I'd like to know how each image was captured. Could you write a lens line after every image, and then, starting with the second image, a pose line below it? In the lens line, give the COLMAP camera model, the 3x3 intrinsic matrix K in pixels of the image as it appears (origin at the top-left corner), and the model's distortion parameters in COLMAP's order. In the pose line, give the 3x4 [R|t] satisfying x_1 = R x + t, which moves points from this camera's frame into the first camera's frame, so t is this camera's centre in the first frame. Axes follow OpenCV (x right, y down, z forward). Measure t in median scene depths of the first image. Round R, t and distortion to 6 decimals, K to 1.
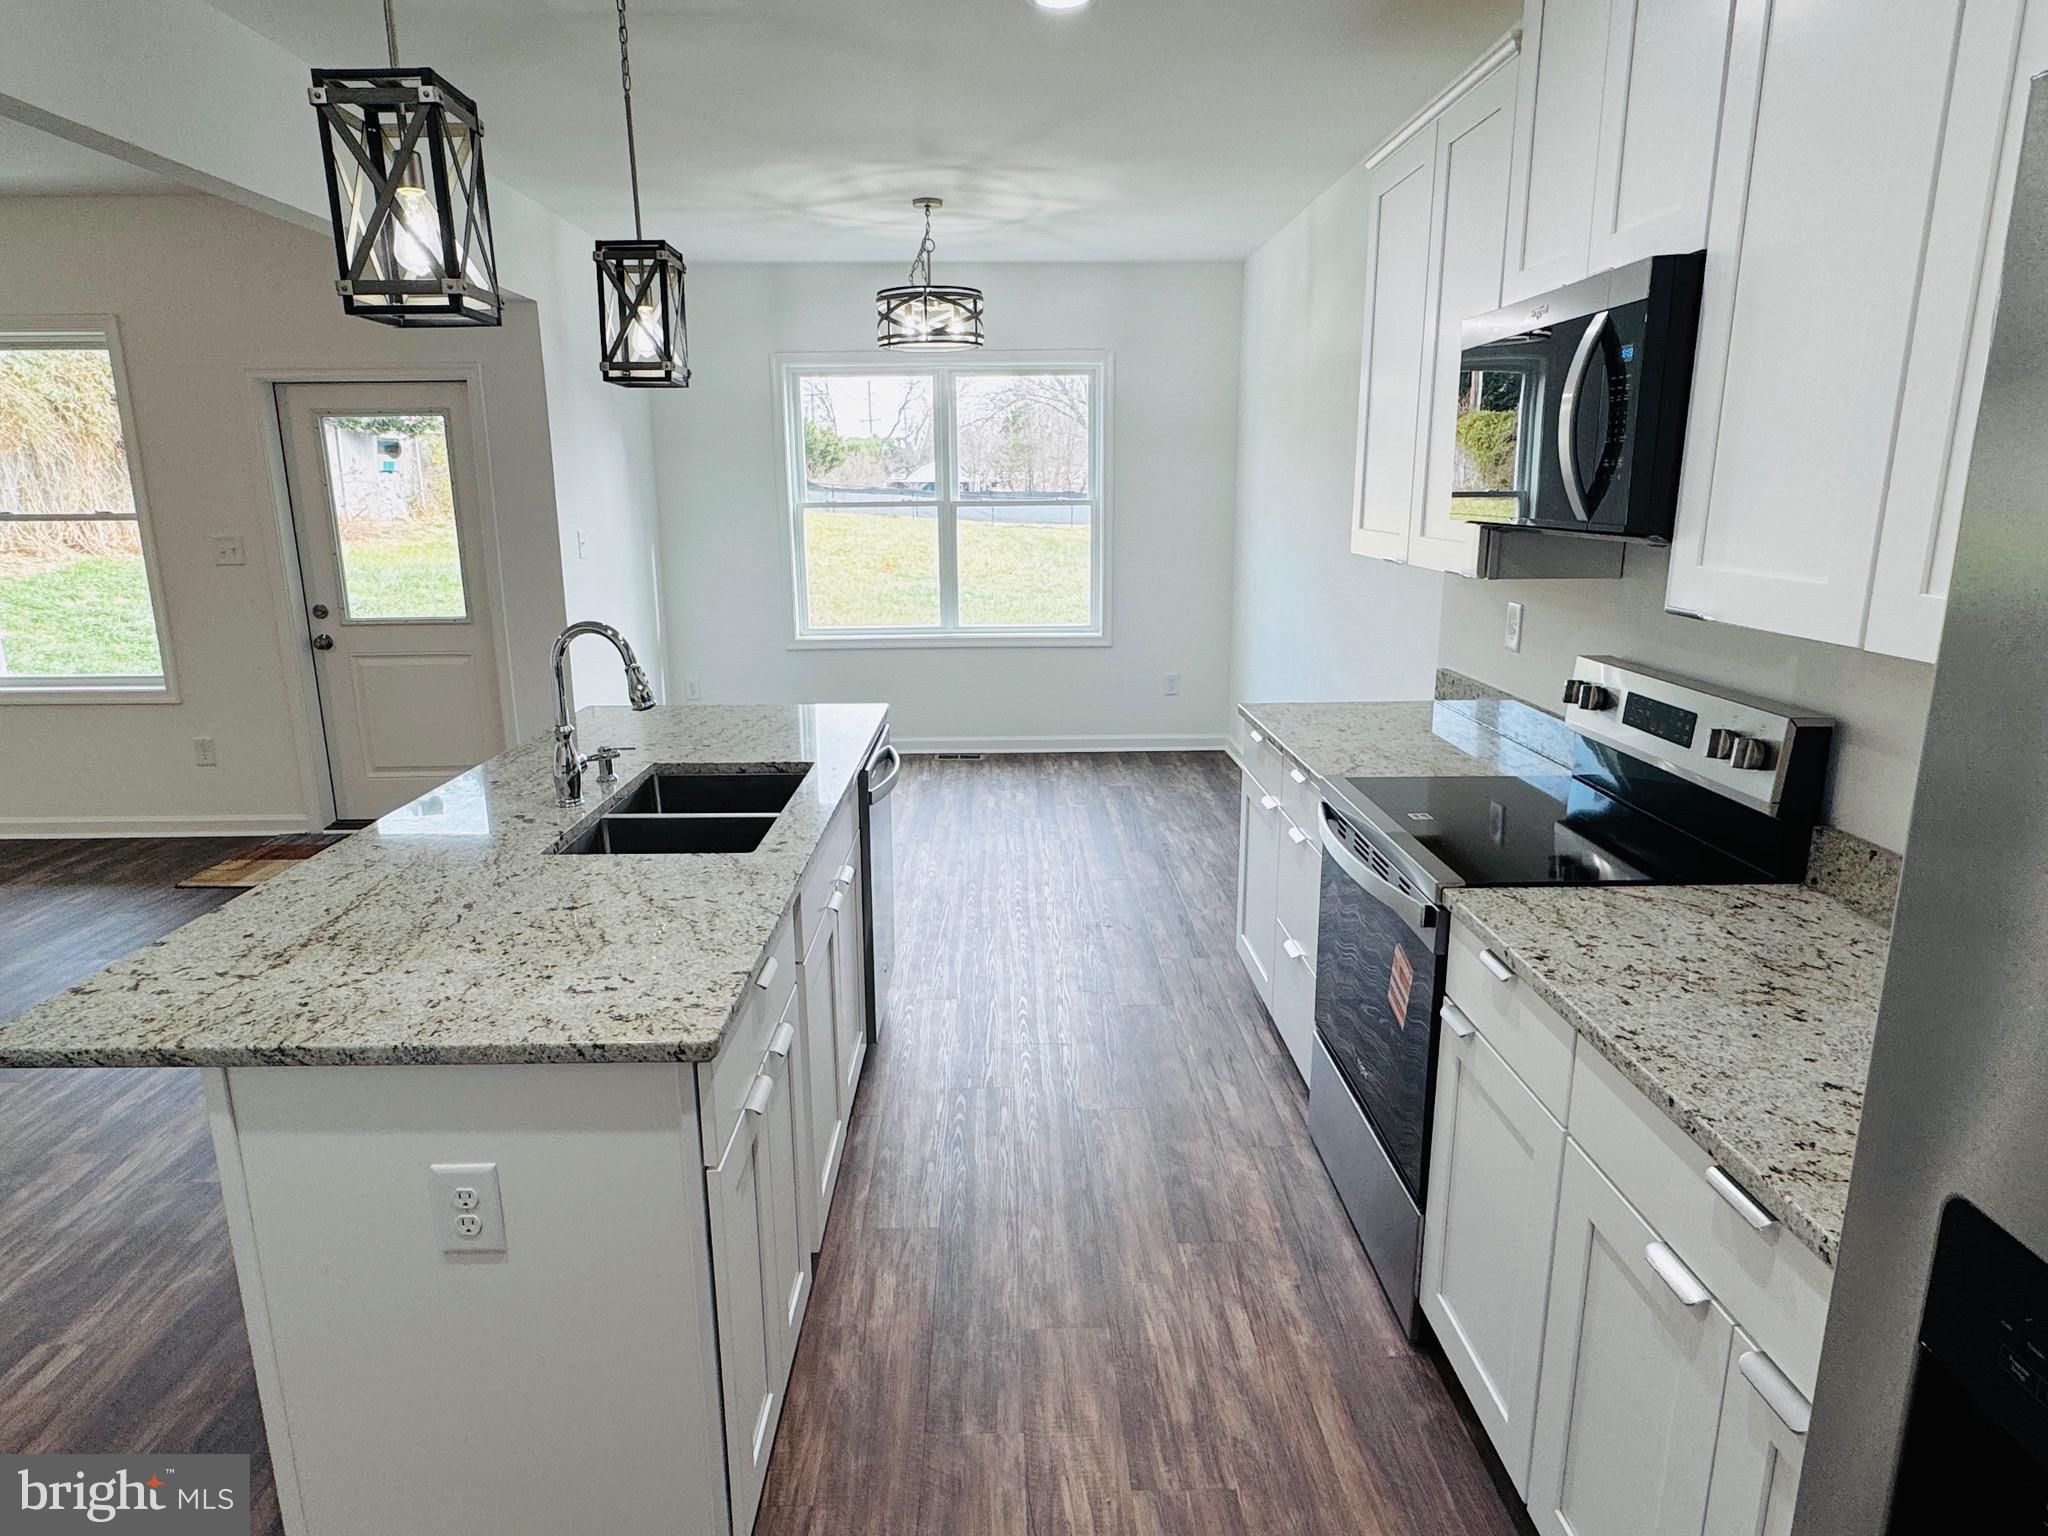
lens RADIAL K [[1186.5, 0, 1013.2], [0, 1186.5, 766.0], [0, 0, 1]] dist [-0.001574, 0.000272]
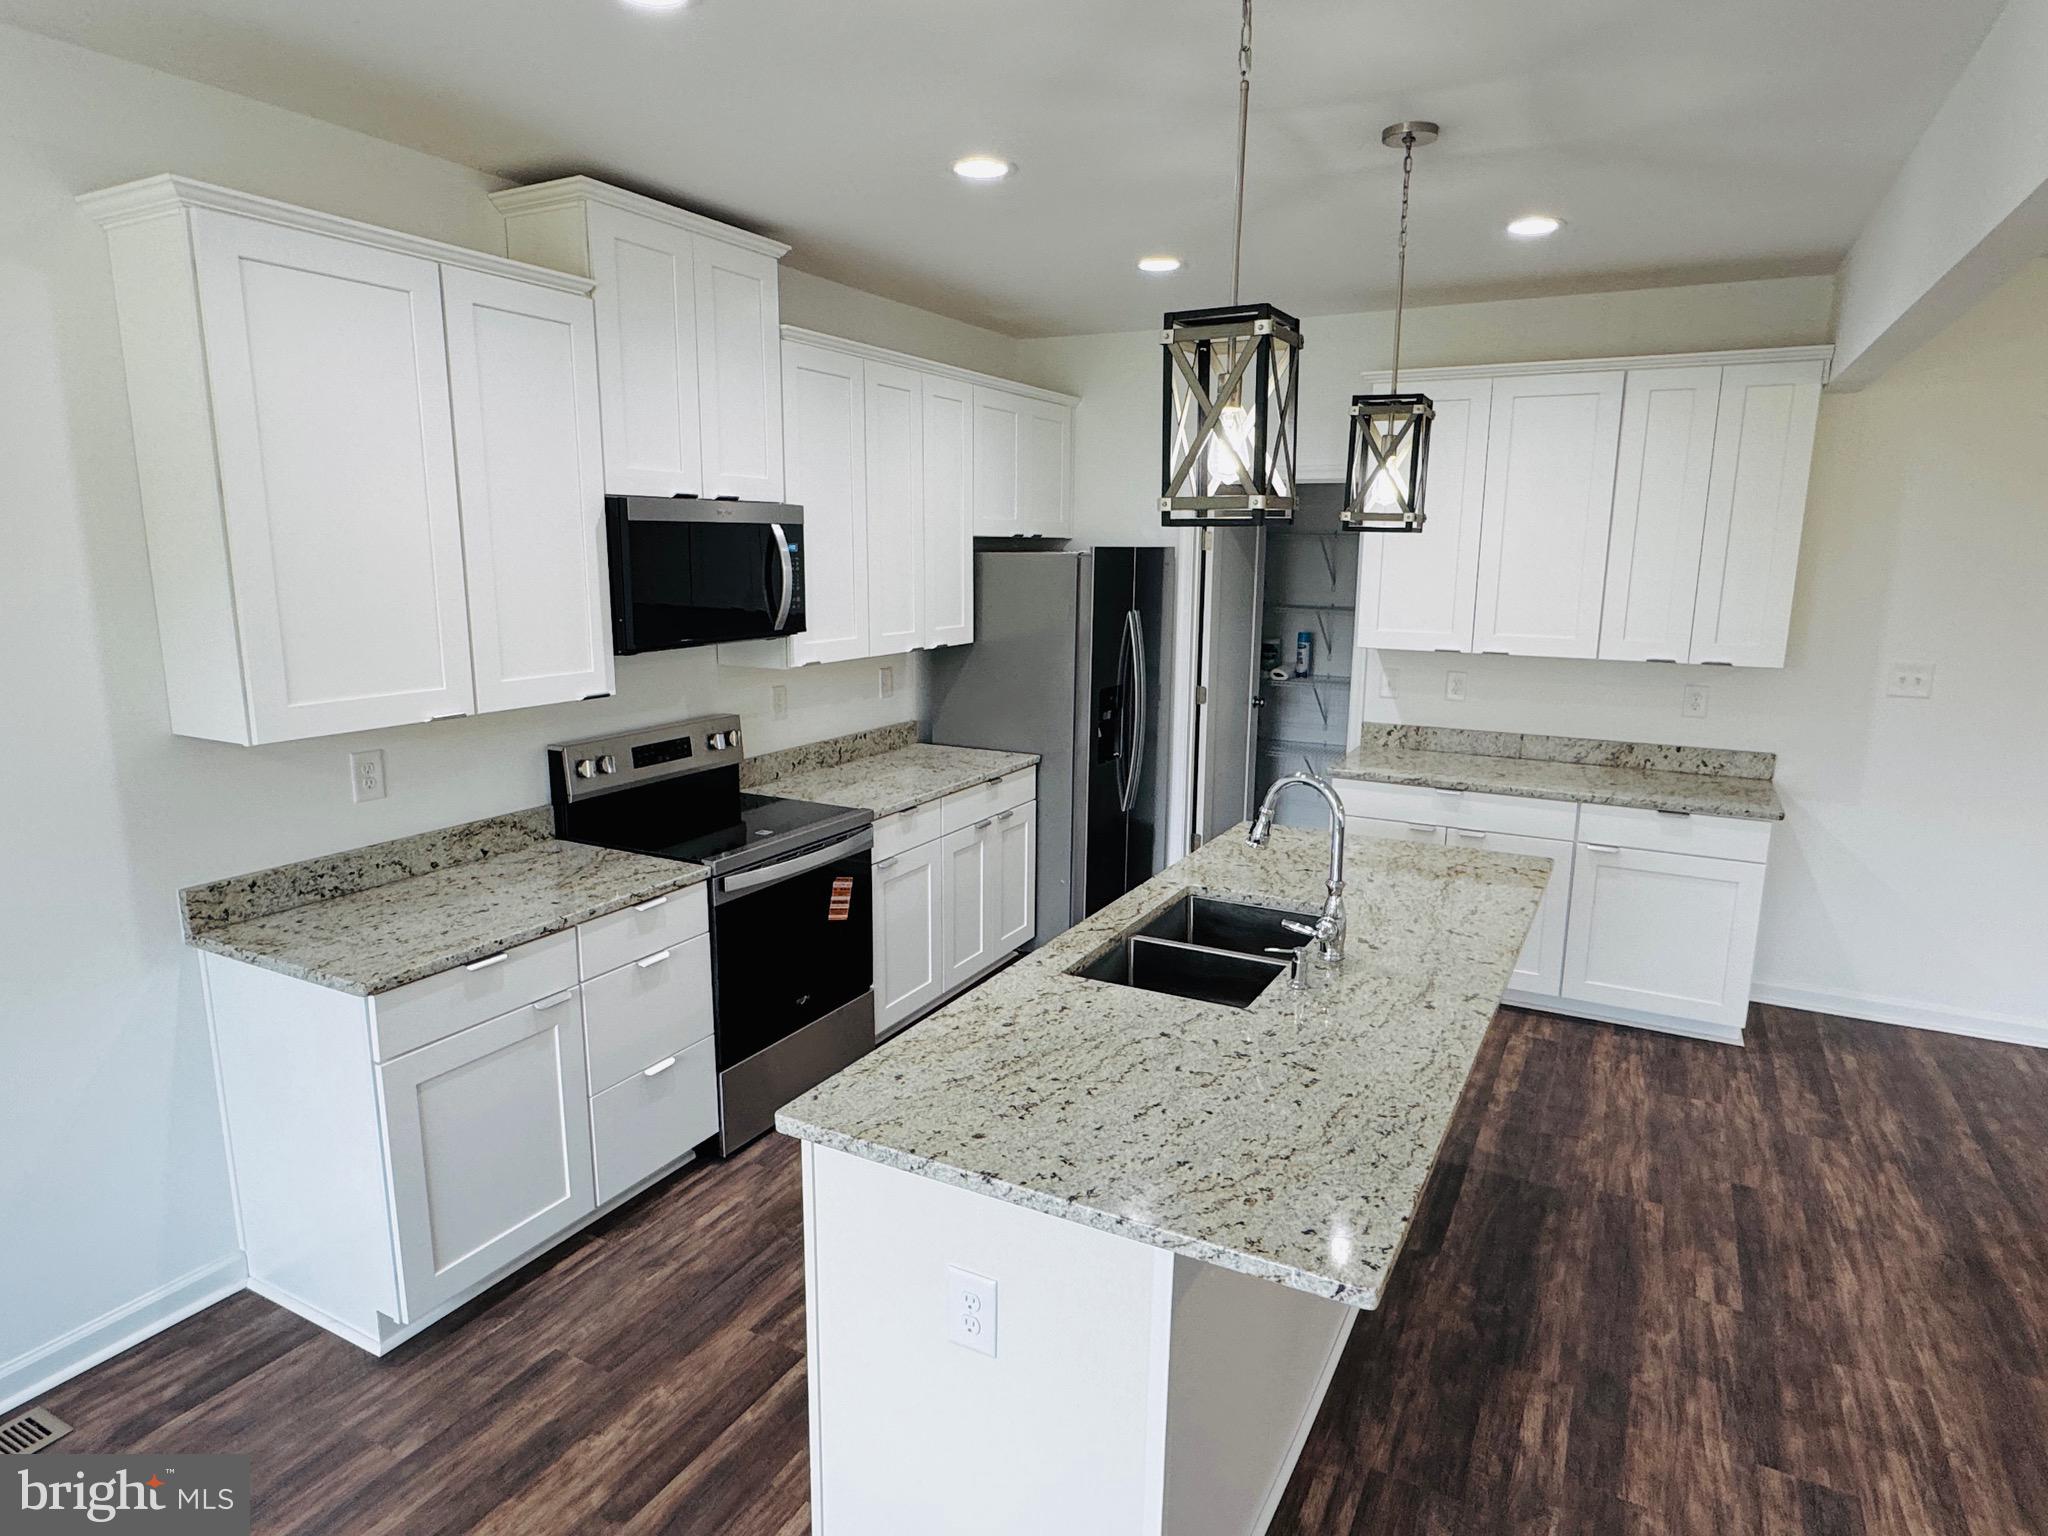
lens RADIAL K [[1186.5, 0, 1018.4], [0, 1186.5, 770.0], [0, 0, 1]] dist [-0.001574, 0.000272]
pose [[-0.868796, -0.096663, 0.485643, -0.863099], [0.108793, 0.919534, 0.377652, -0.730357], [-0.483070, 0.380937, -0.788372, 2.604969]]
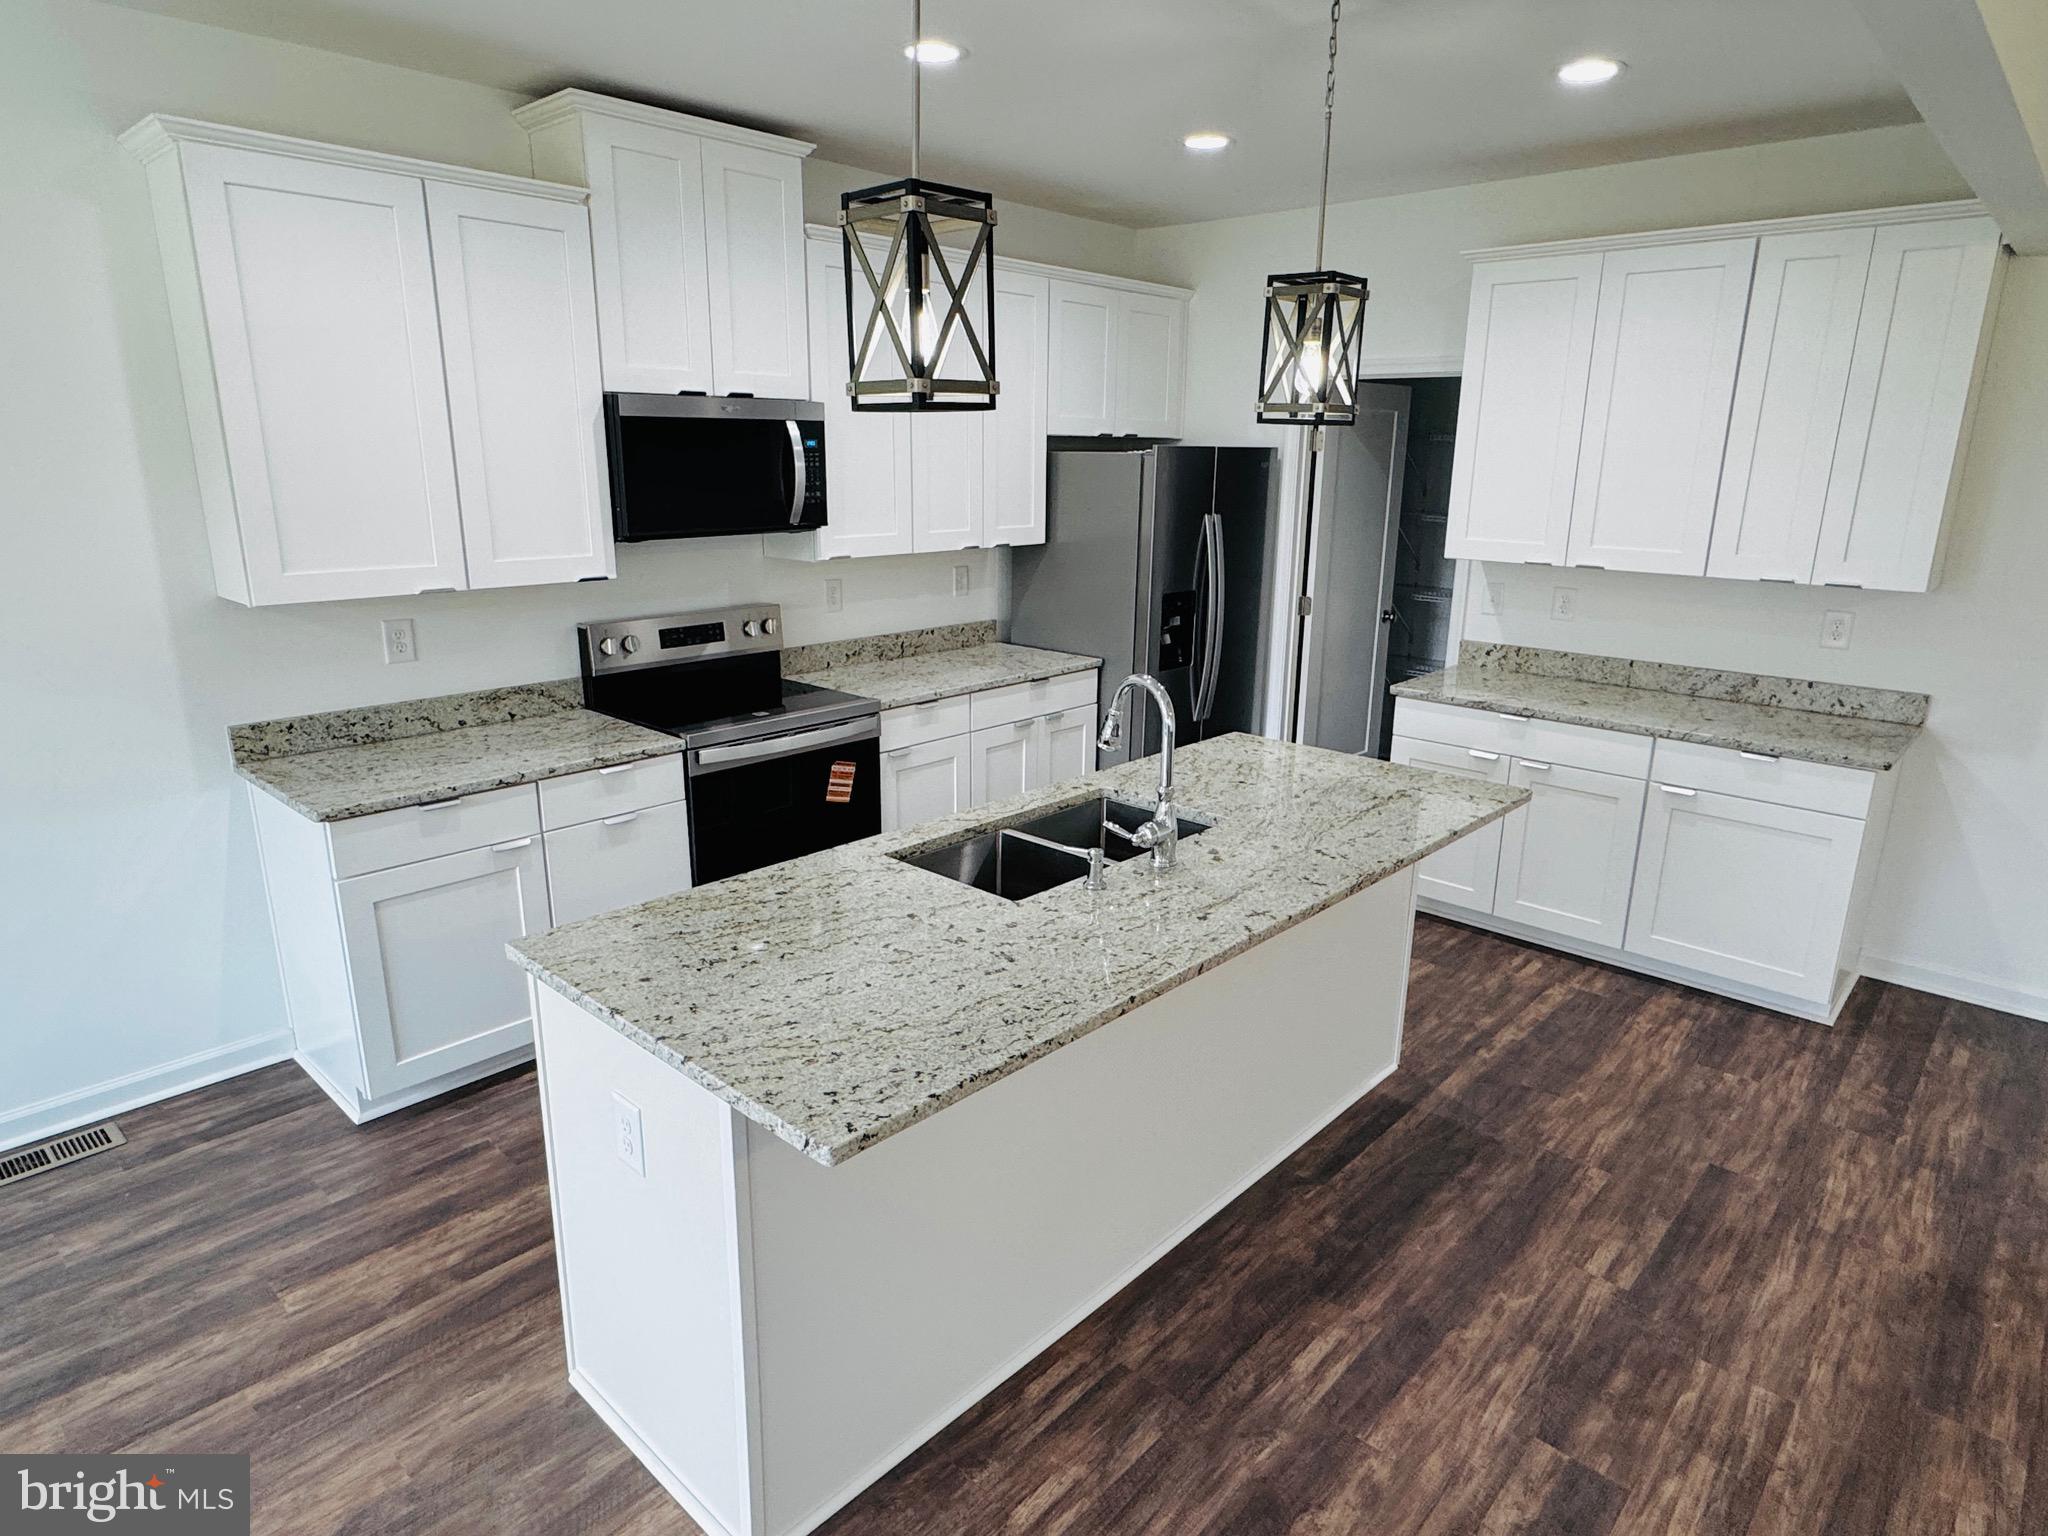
lens RADIAL K [[1186.5, 0, 1021.6], [0, 1186.5, 765.4], [0, 0, 1]] dist [-0.001574, 0.000272]
pose [[-0.716830, -0.185013, 0.672253, -1.312294], [0.151524, 0.899774, 0.409202, -0.647123], [-0.680584, 0.395191, -0.616952, 2.318676]]
